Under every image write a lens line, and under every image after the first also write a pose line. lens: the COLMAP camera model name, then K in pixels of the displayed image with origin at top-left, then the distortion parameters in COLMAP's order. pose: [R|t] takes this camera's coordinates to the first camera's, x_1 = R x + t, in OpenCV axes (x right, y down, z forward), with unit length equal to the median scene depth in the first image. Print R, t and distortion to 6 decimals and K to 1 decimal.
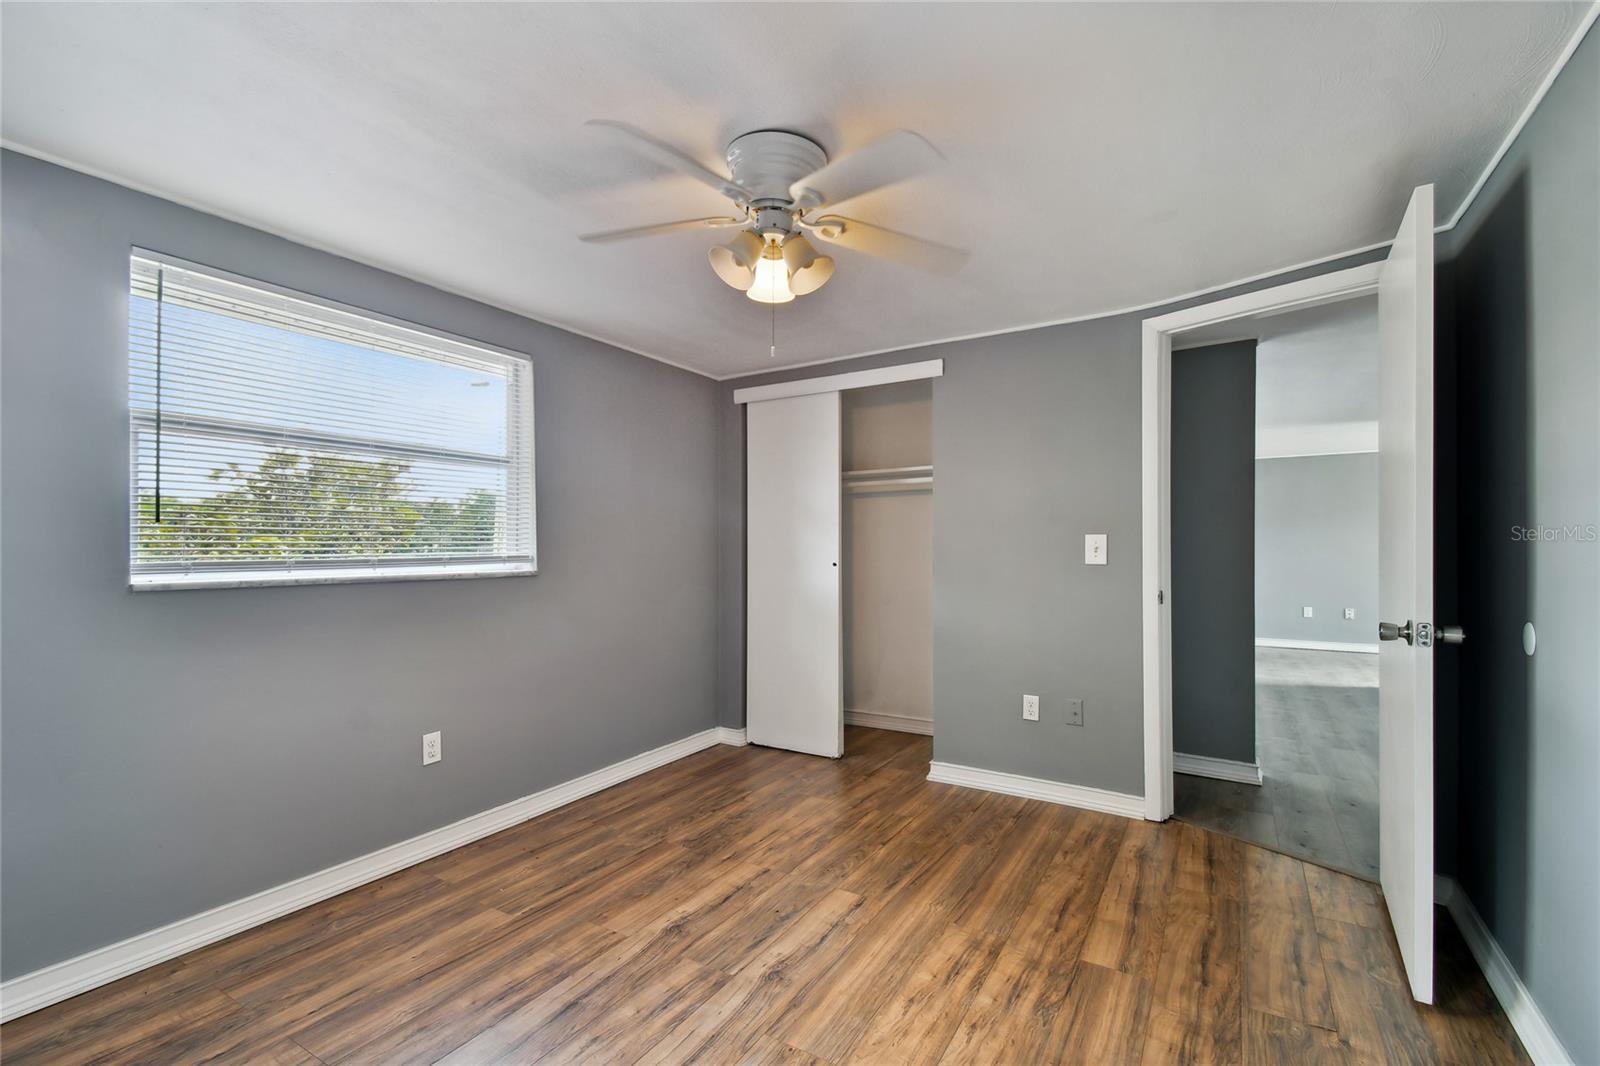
lens RADIAL K [[715.6, 0, 786.8], [0, 715.6, 532.8], [0, 0, 1]] dist [0.053654, -0.031243]
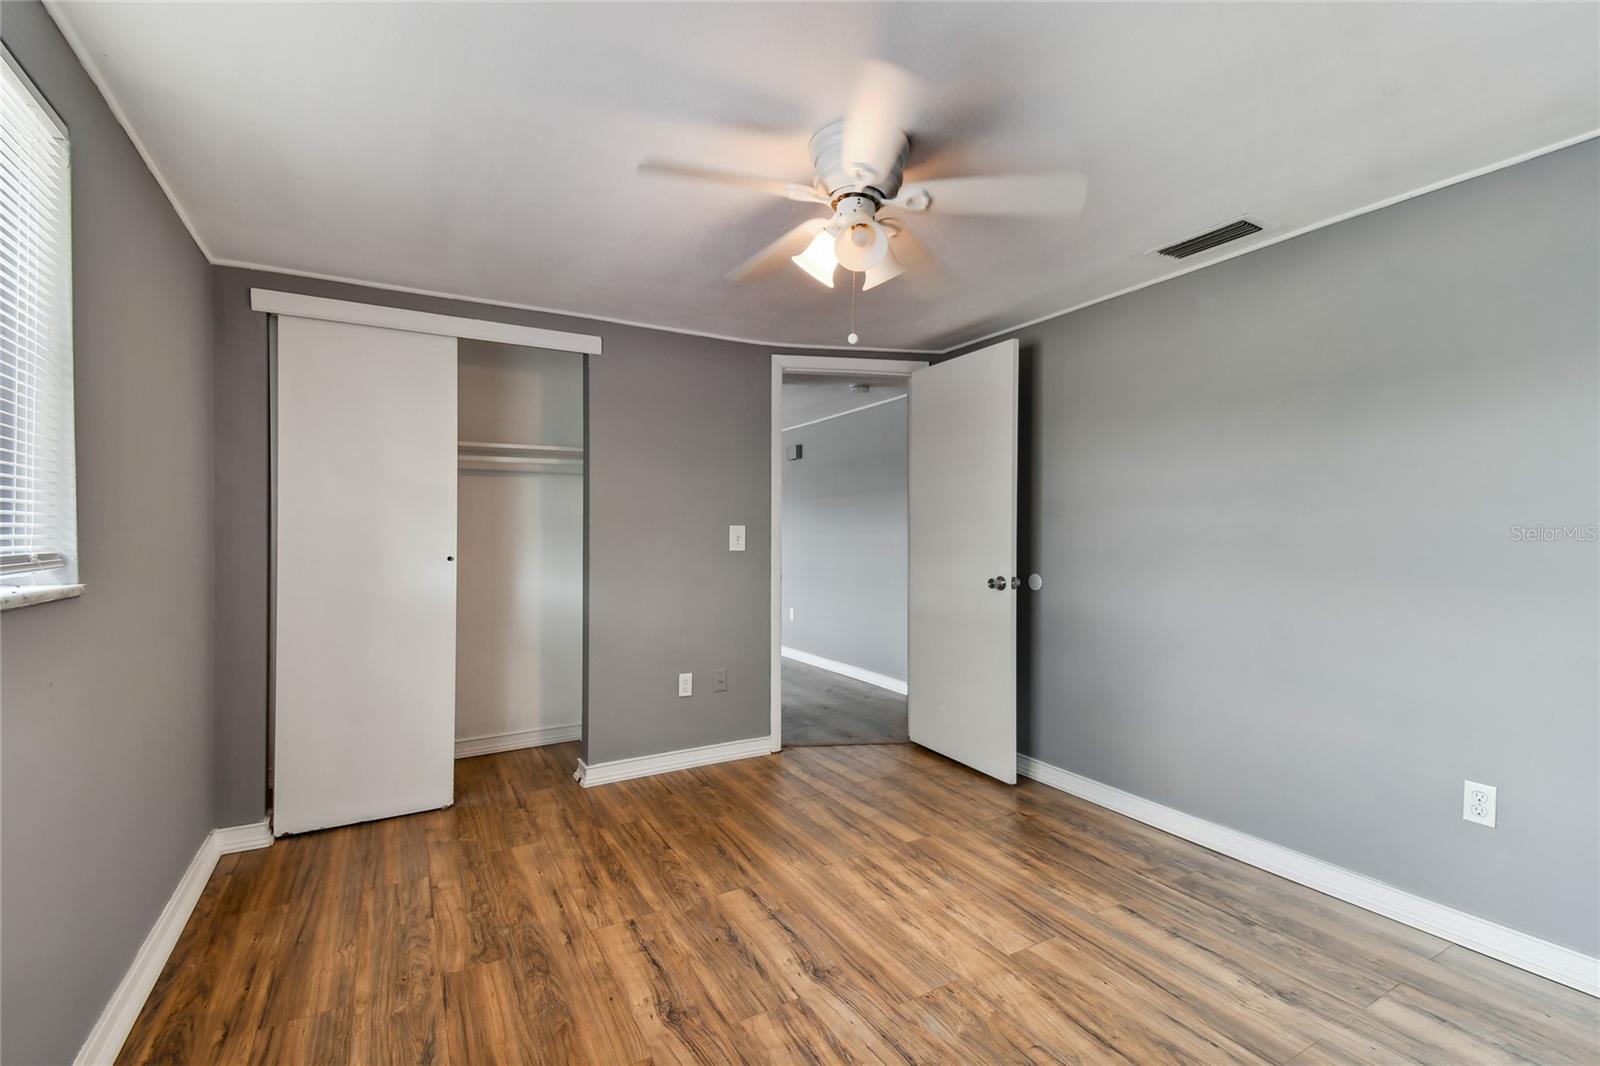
lens RADIAL K [[716.7, 0, 815.2], [0, 716.7, 533.7], [0, 0, 1]] dist [0.026368, -0.015328]
pose [[0.458910, 0.001514, 0.888482, -0.589135], [-0.016049, 0.999850, 0.006586, 0.005959], [-0.888338, -0.017281, 0.458865, 0.377504]]
